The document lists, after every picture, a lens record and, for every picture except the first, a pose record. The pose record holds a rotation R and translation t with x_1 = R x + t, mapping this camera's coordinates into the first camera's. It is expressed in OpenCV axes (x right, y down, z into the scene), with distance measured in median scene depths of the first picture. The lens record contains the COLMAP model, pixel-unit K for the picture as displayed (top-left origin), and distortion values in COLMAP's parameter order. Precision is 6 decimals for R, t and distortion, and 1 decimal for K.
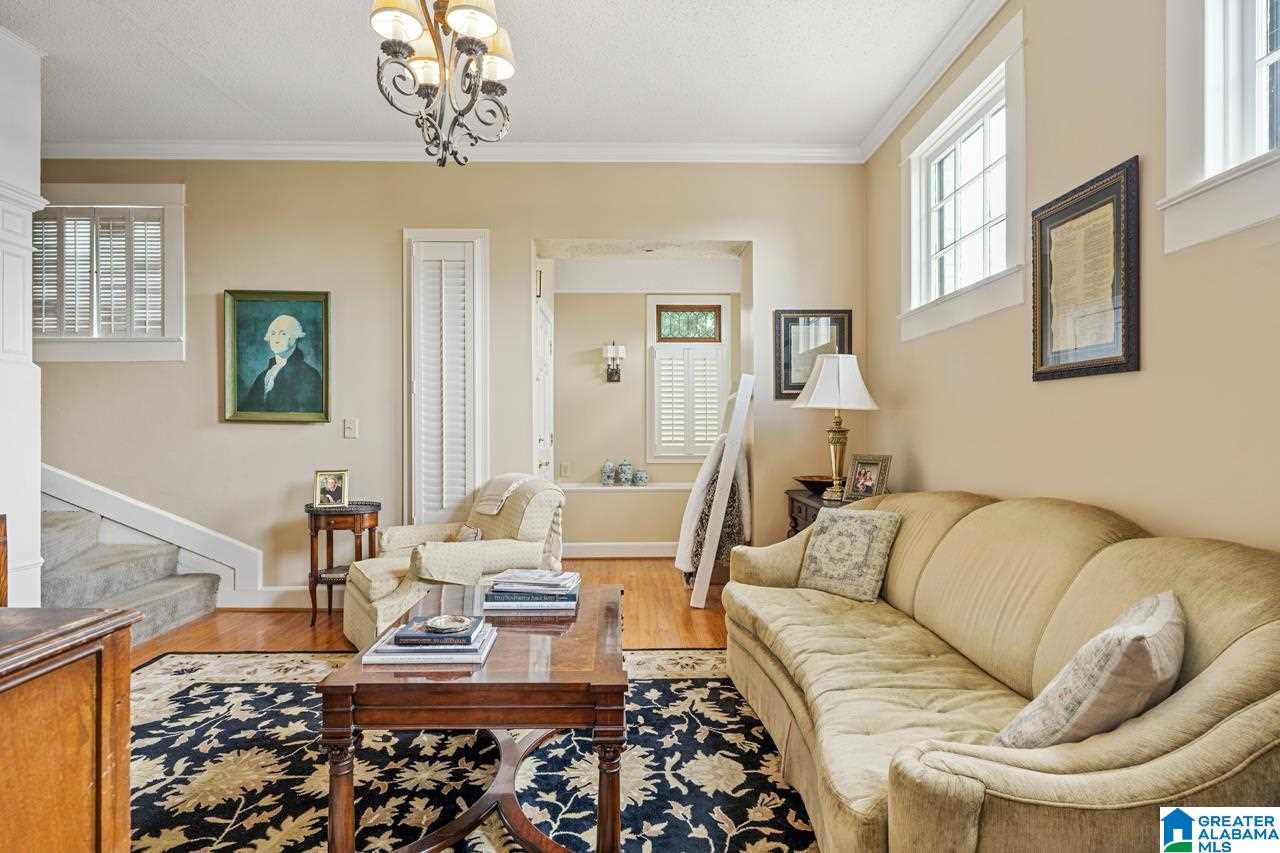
lens RADIAL K [[639.7, 0, 636.7], [0, 639.7, 425.9], [0, 0, 1]] dist [-0.001157, -0.000496]
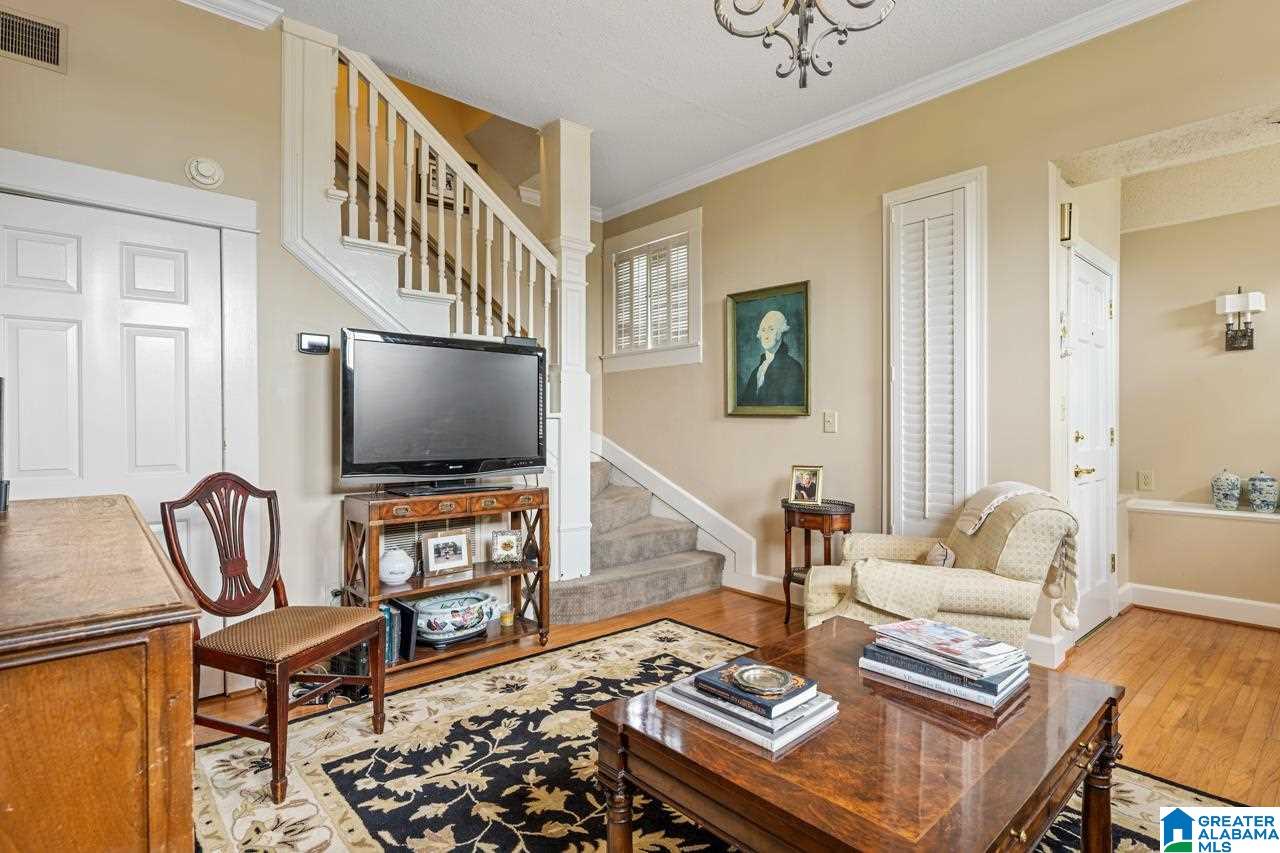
lens RADIAL K [[639.7, 0, 642.3], [0, 639.7, 423.8], [0, 0, 1]] dist [-0.001157, -0.000496]
pose [[0.655849, 0.000960, -0.754892, 0.089572], [0.004035, 0.999980, 0.004778, 0.000968], [0.754882, -0.006179, 0.655832, 0.192112]]
